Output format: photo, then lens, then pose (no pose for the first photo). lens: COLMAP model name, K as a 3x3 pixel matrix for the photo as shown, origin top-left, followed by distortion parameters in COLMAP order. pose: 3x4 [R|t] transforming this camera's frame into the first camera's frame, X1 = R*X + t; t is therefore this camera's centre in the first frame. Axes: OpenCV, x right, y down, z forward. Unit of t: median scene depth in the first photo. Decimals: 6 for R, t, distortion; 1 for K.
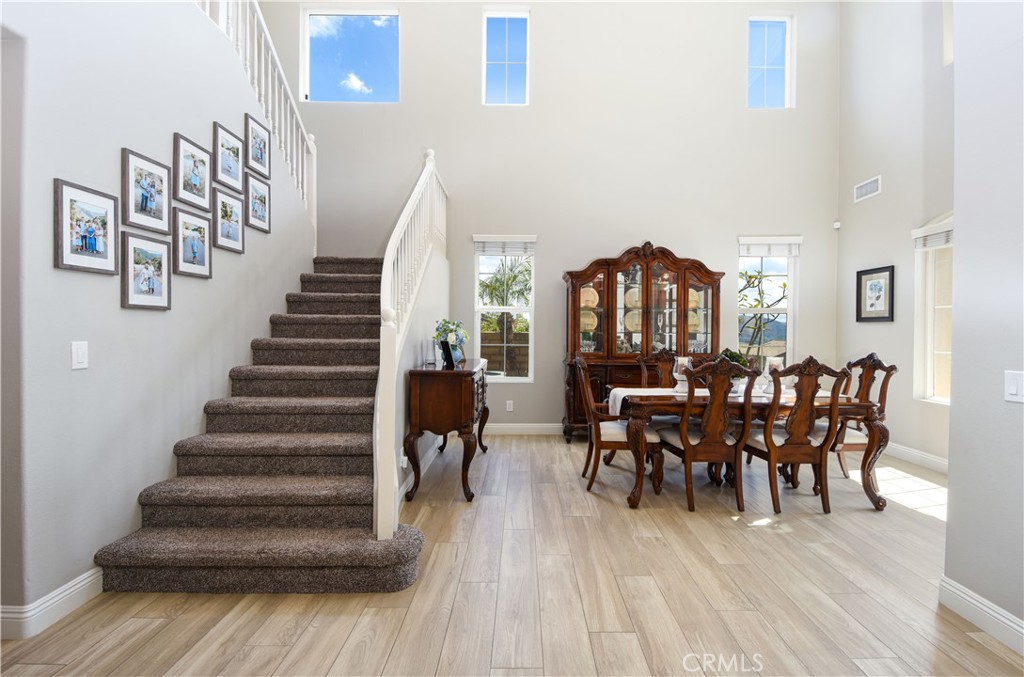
lens RADIAL K [[454.5, 0, 519.0], [0, 454.5, 333.8], [0, 0, 1]] dist [0.009657, -0.010952]
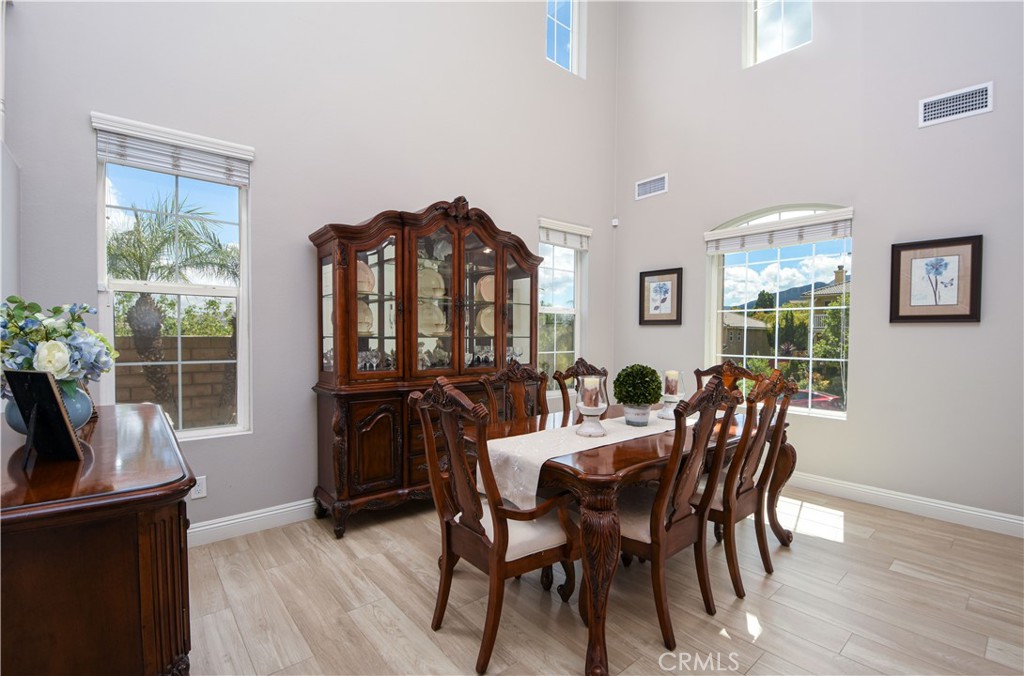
lens RADIAL K [[454.5, 0, 512.6], [0, 454.5, 346.7], [0, 0, 1]] dist [0.009657, -0.010952]
pose [[0.757963, -0.017569, 0.652061, -0.138705], [0.003224, 0.999726, 0.023190, -0.005322], [-0.652290, -0.015475, 0.757812, 0.701244]]
